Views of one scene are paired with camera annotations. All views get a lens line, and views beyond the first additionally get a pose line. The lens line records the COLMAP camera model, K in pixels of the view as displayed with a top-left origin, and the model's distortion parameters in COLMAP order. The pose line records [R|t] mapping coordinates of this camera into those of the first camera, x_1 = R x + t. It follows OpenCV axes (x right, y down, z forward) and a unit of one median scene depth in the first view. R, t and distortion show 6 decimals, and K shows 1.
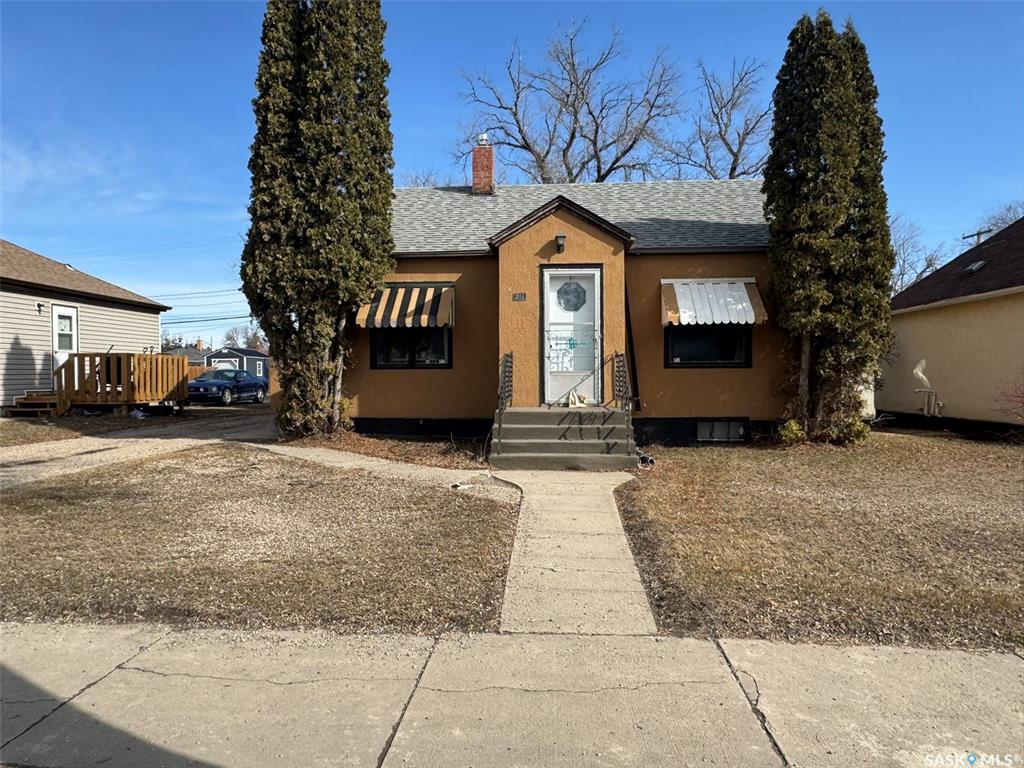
lens RADIAL K [[712.9, 0, 513.1], [0, 712.9, 381.7], [0, 0, 1]] dist [0.033893, 0.000170]
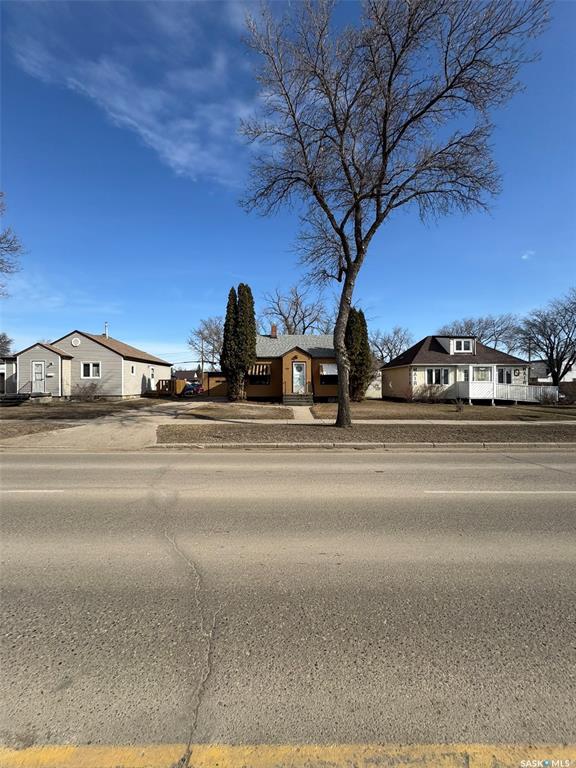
lens RADIAL K [[308.9, 0, 285.4], [0, 308.9, 382.3], [0, 0, 1]] dist [-0.000025, 0.000005]
pose [[0.997818, 0.003269, 0.065938, -0.121111], [-0.002362, 0.999902, -0.013830, -0.008344], [-0.065977, 0.013644, 0.997728, -0.851629]]
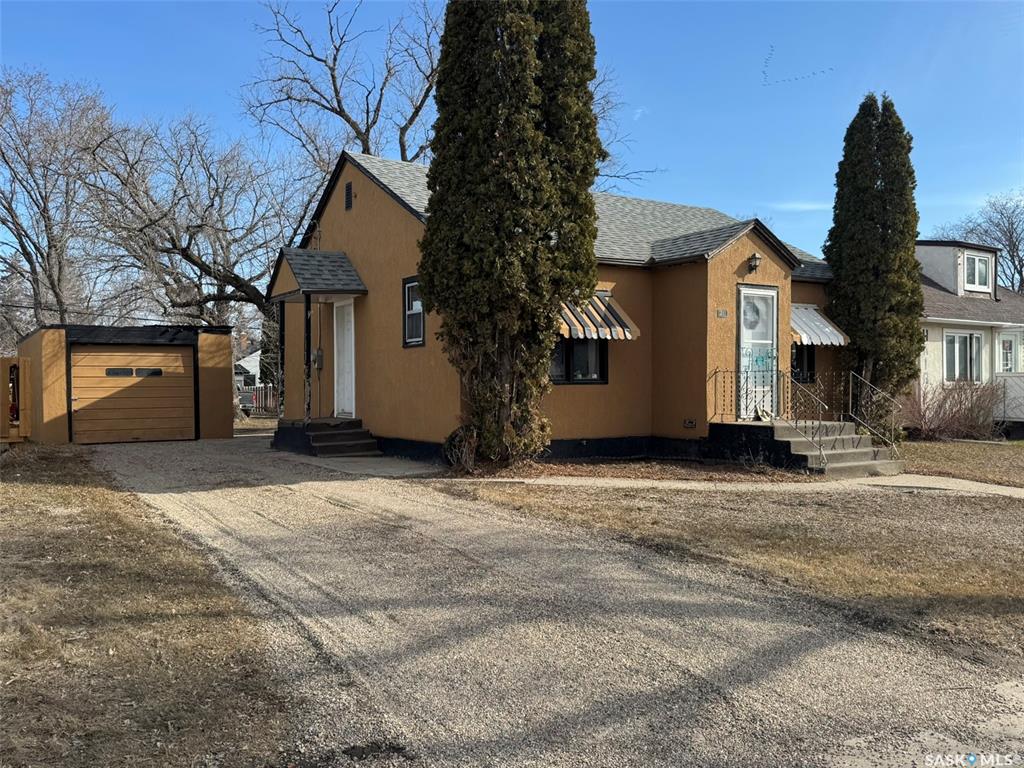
lens RADIAL K [[843.7, 0, 545.3], [0, 843.7, 380.3], [0, 0, 1]] dist [0.079268, -0.080604]
pose [[0.796220, 0.001322, 0.605006, -0.882671], [0.008648, 0.999871, -0.013565, -0.009927], [-0.604946, 0.016033, 0.796105, 0.190134]]
